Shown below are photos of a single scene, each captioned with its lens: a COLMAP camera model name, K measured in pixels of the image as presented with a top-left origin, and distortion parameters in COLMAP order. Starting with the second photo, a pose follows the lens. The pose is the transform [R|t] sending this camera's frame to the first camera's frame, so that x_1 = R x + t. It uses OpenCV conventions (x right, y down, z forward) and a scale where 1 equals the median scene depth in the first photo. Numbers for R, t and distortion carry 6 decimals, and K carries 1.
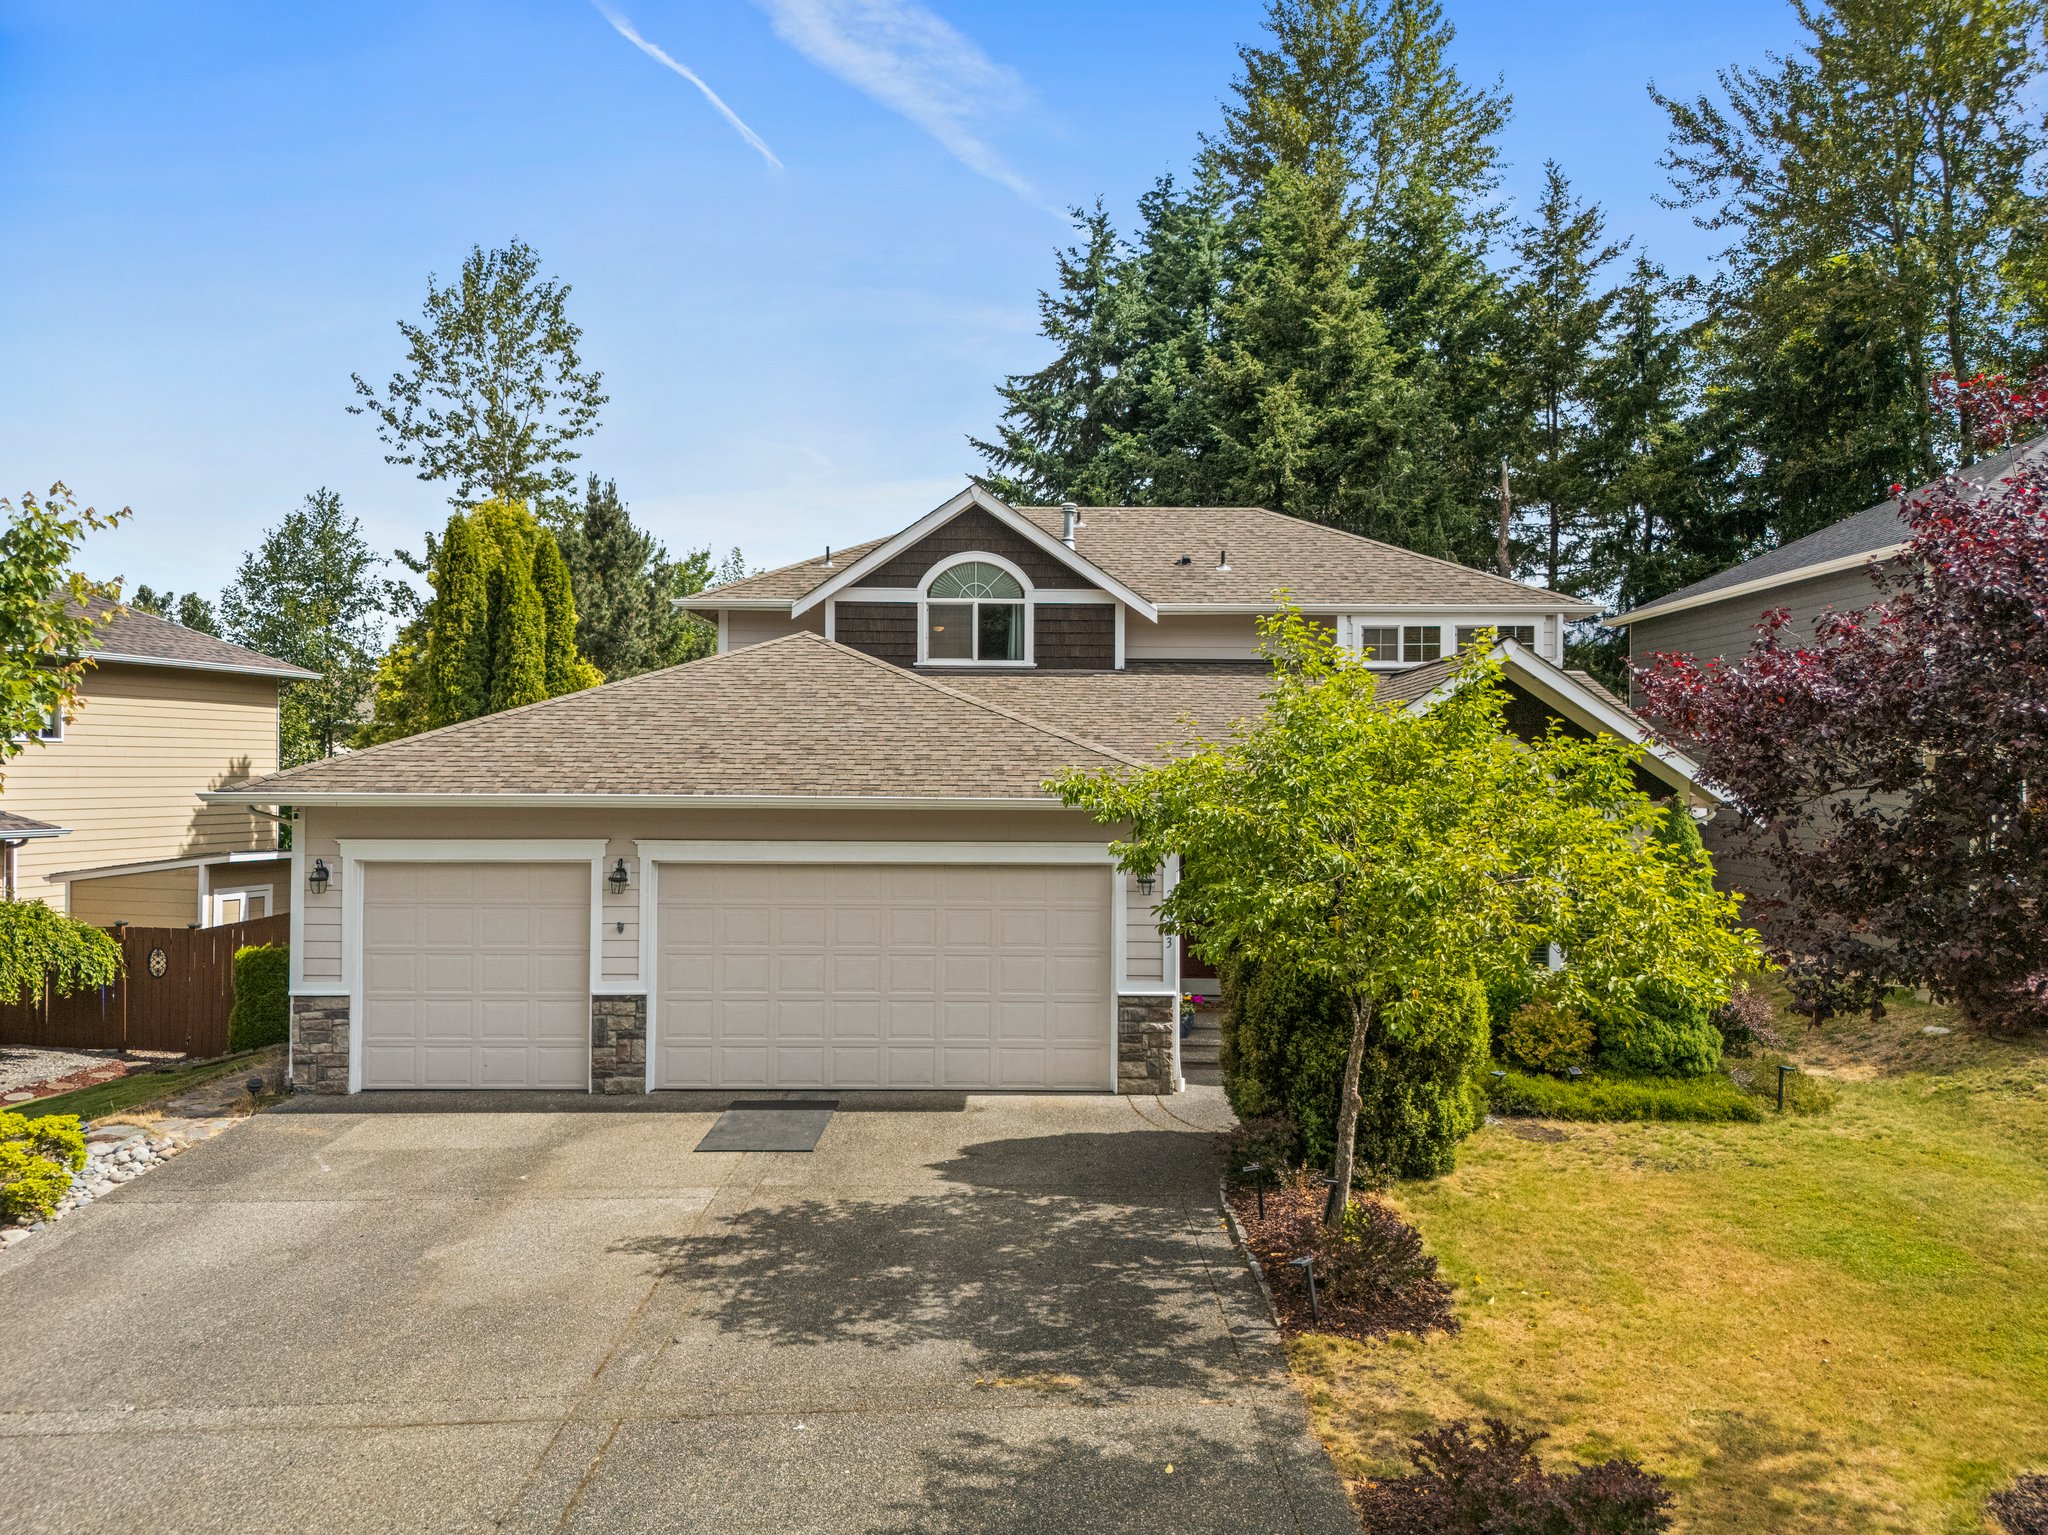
lens RADIAL K [[1544.0, 0, 1031.5], [0, 1544.0, 778.2], [0, 0, 1]] dist [0.030670, -0.007051]
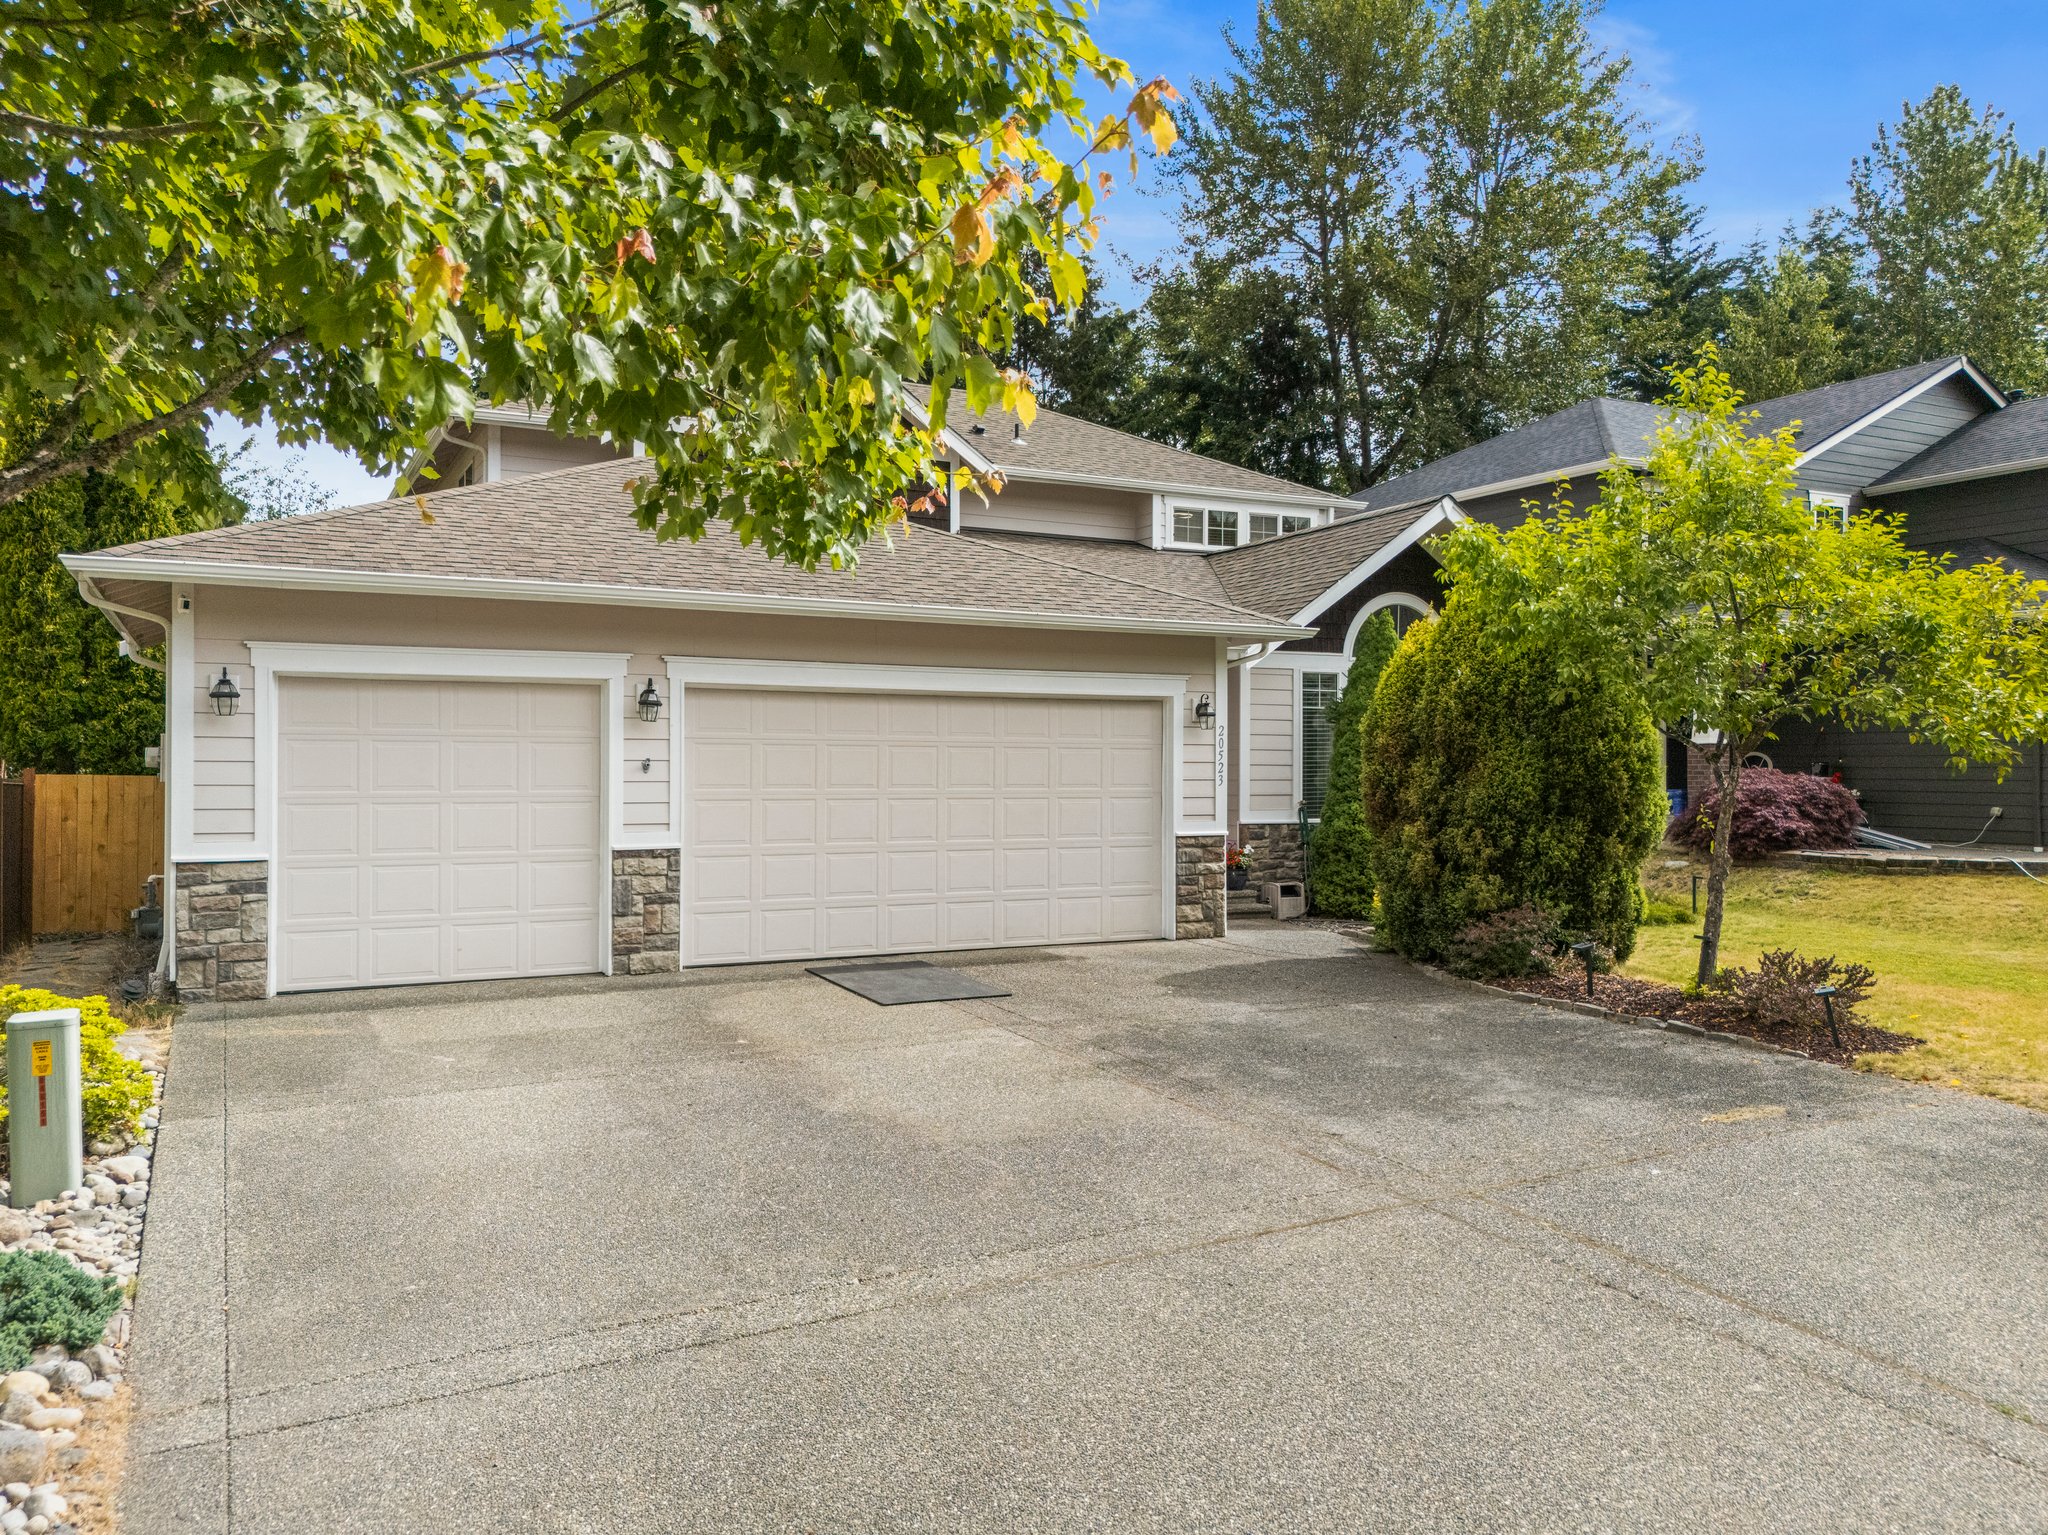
lens RADIAL K [[1544.0, 0, 1049.8], [0, 1544.0, 776.7], [0, 0, 1]] dist [0.030670, -0.007051]
pose [[0.886628, -0.006526, 0.462436, -0.329019], [0.003971, 0.999971, 0.006497, 0.071657], [-0.462465, -0.003924, 0.886629, 0.144594]]
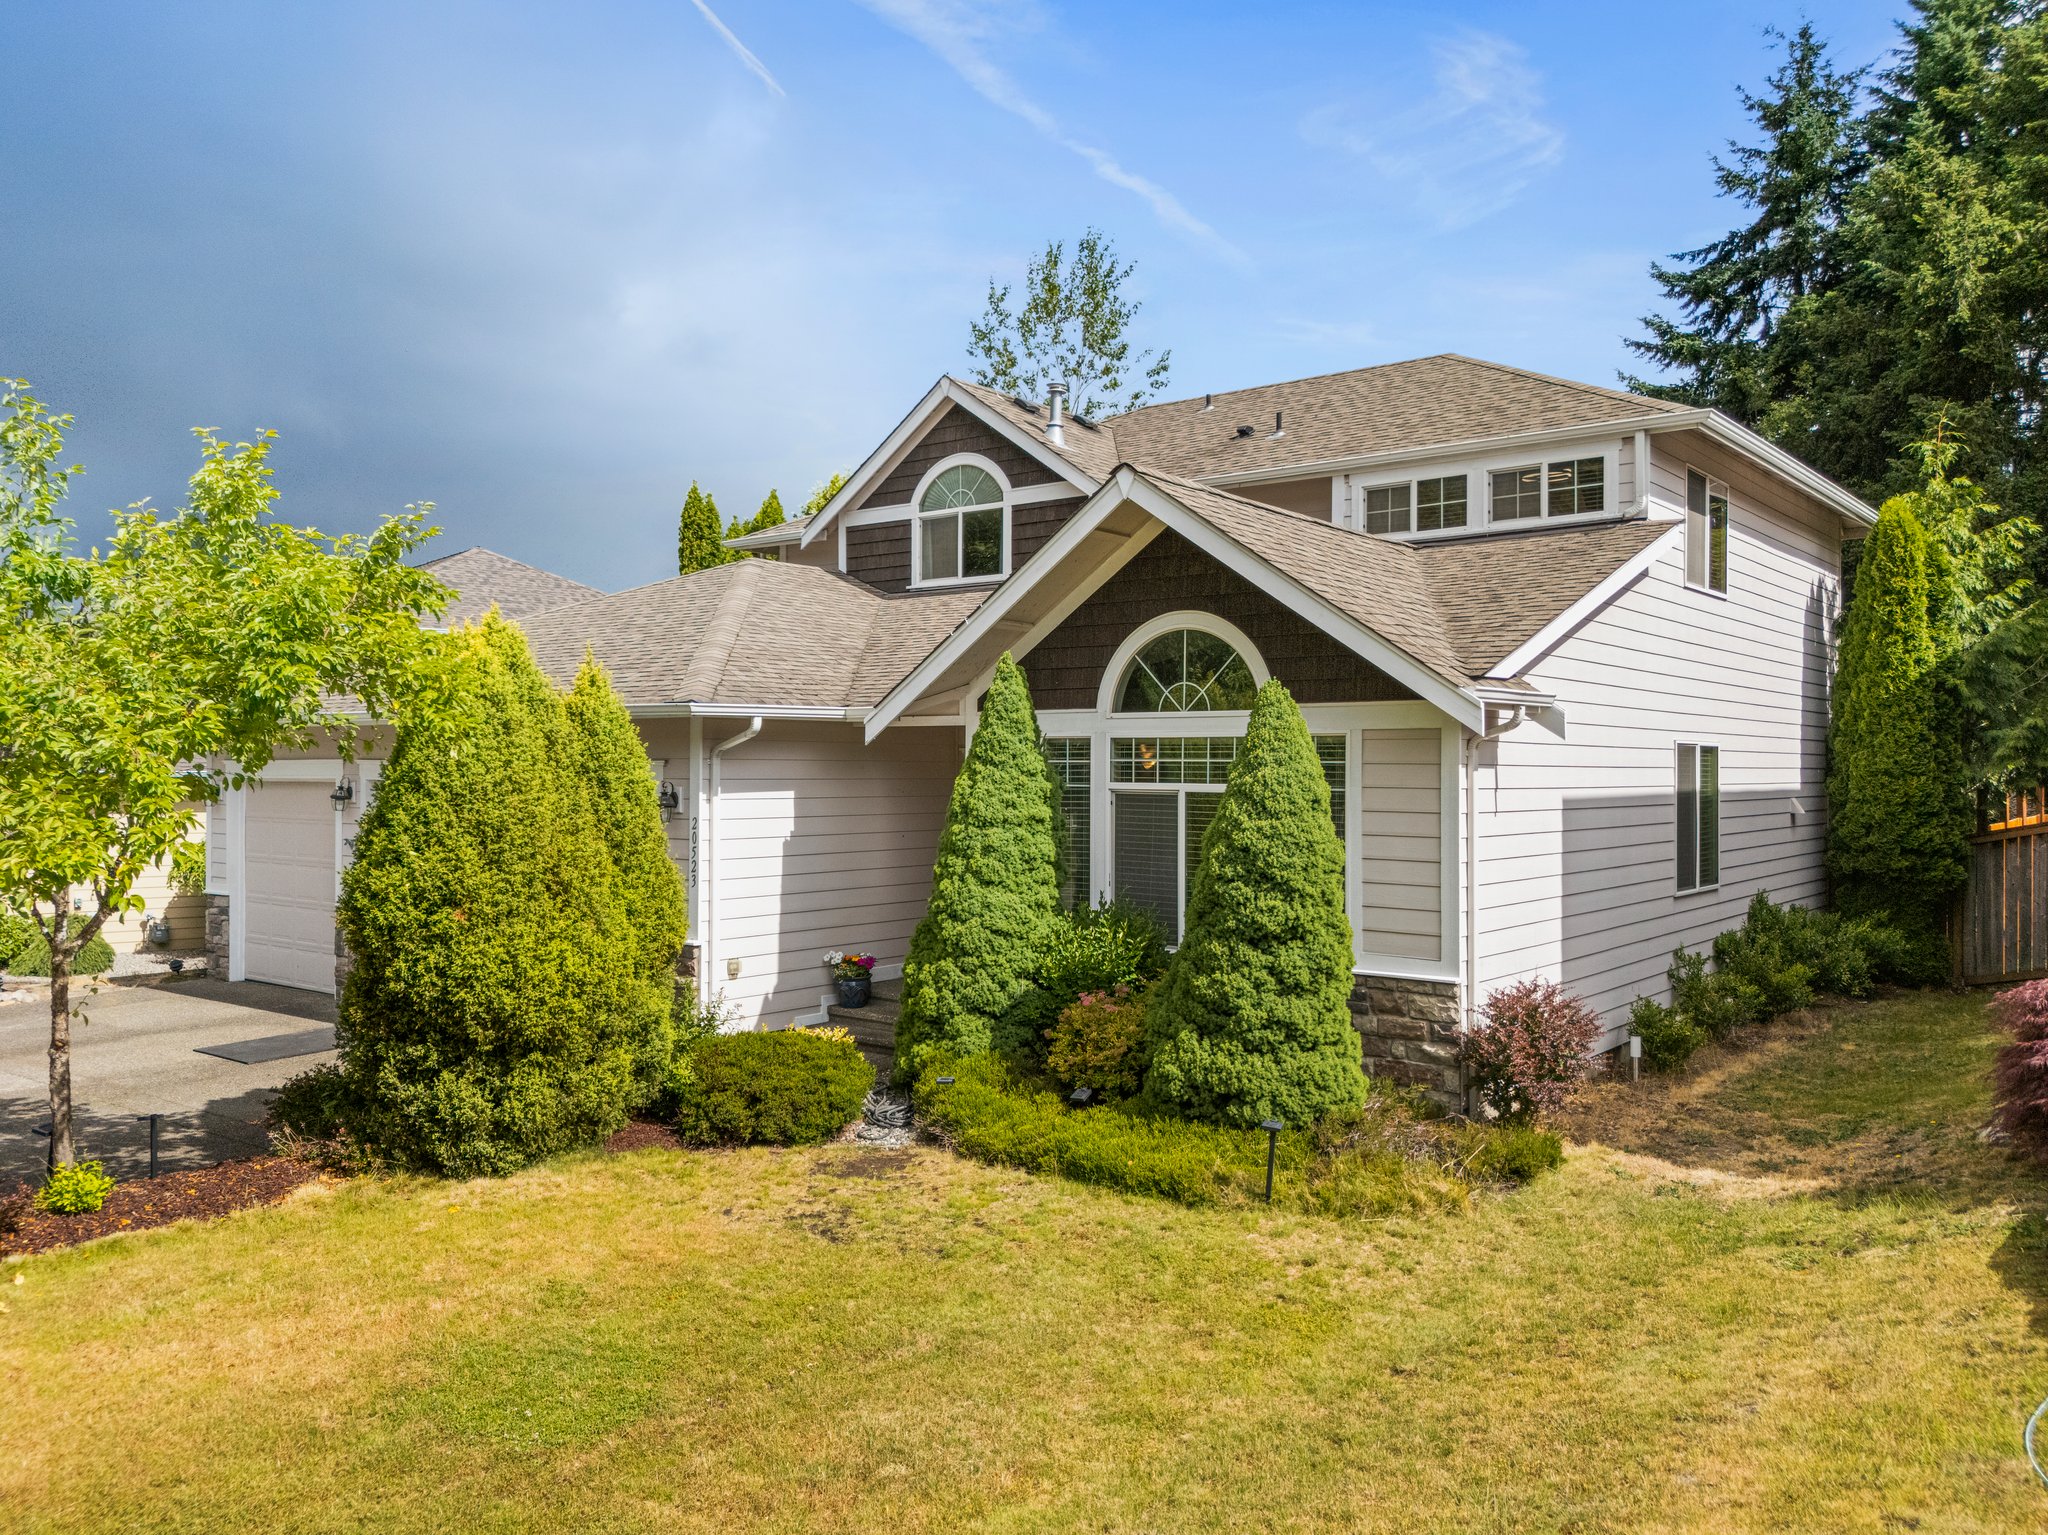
lens RADIAL K [[1544.0, 0, 1032.8], [0, 1544.0, 791.4], [0, 0, 1]] dist [0.030670, -0.007051]
pose [[0.782185, 0.005604, -0.623021, 0.550465], [-0.000722, 0.999967, 0.008089, 0.038297], [0.623046, -0.005877, 0.782163, 0.341327]]
